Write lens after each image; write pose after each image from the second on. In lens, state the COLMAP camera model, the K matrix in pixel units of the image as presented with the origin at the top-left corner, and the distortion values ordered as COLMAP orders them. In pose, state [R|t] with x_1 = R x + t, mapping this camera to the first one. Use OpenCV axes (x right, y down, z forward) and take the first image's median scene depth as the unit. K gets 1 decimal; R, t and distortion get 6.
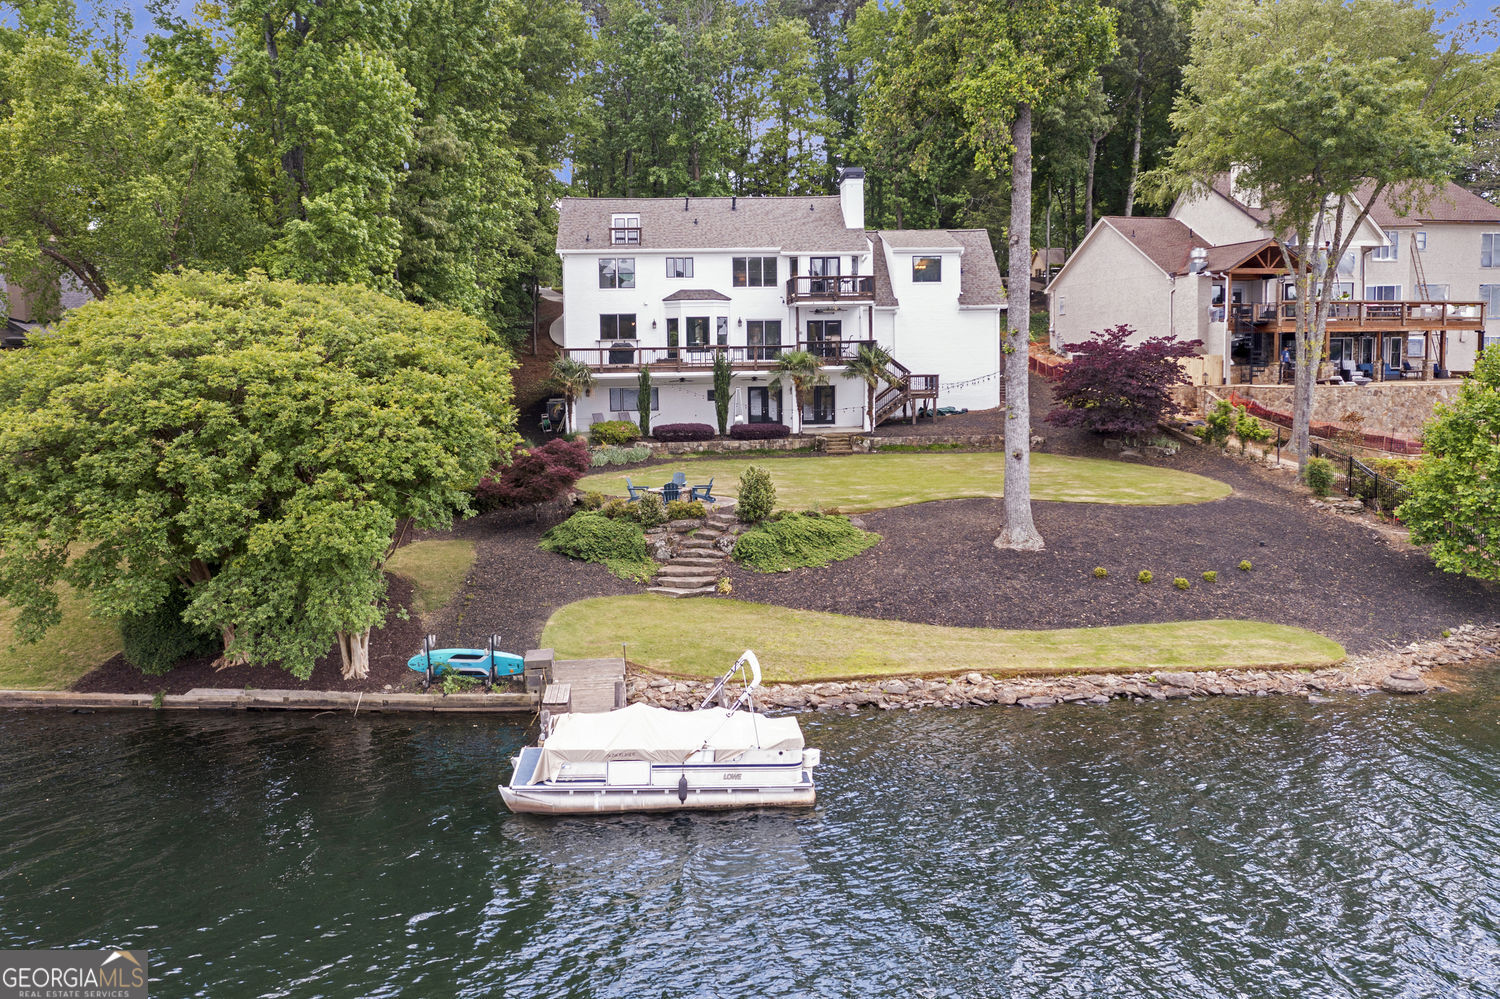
lens RADIAL K [[1223.2, 0, 738.5], [0, 1223.2, 495.2], [0, 0, 1]] dist [-0.013123, -0.001644]
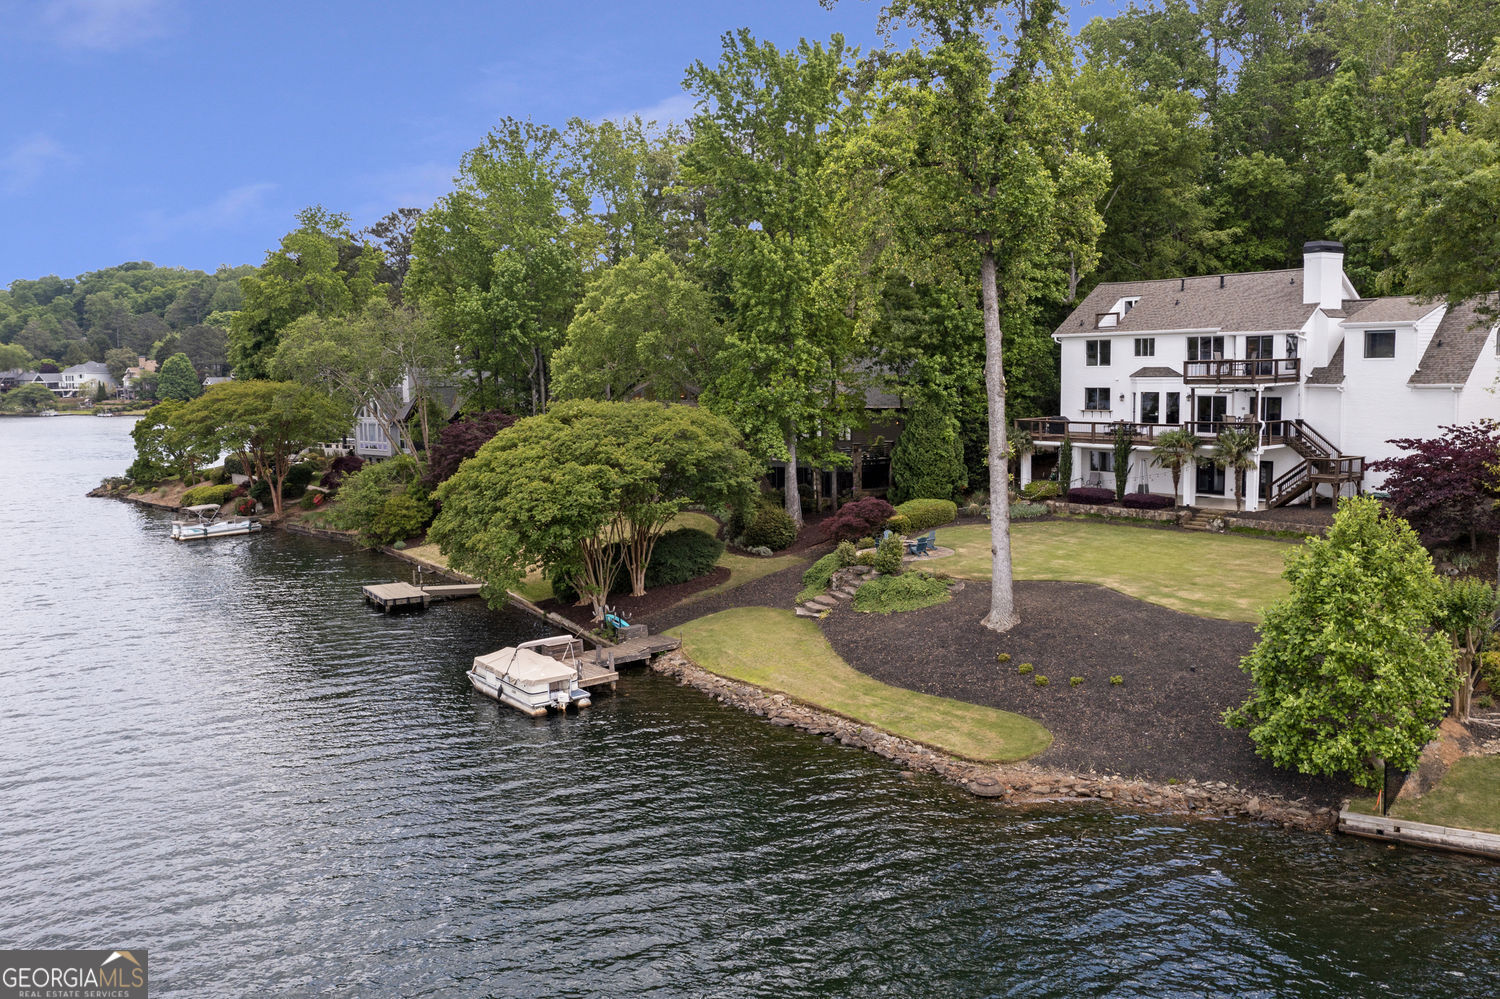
lens RADIAL K [[1223.2, 0, 752.2], [0, 1223.2, 499.8], [0, 0, 1]] dist [-0.013123, -0.001644]
pose [[0.553786, 0.094737, -0.827252, 0.730720], [-0.084934, 0.994751, 0.057062, -0.086290], [0.828316, 0.038661, 0.558925, 0.095386]]
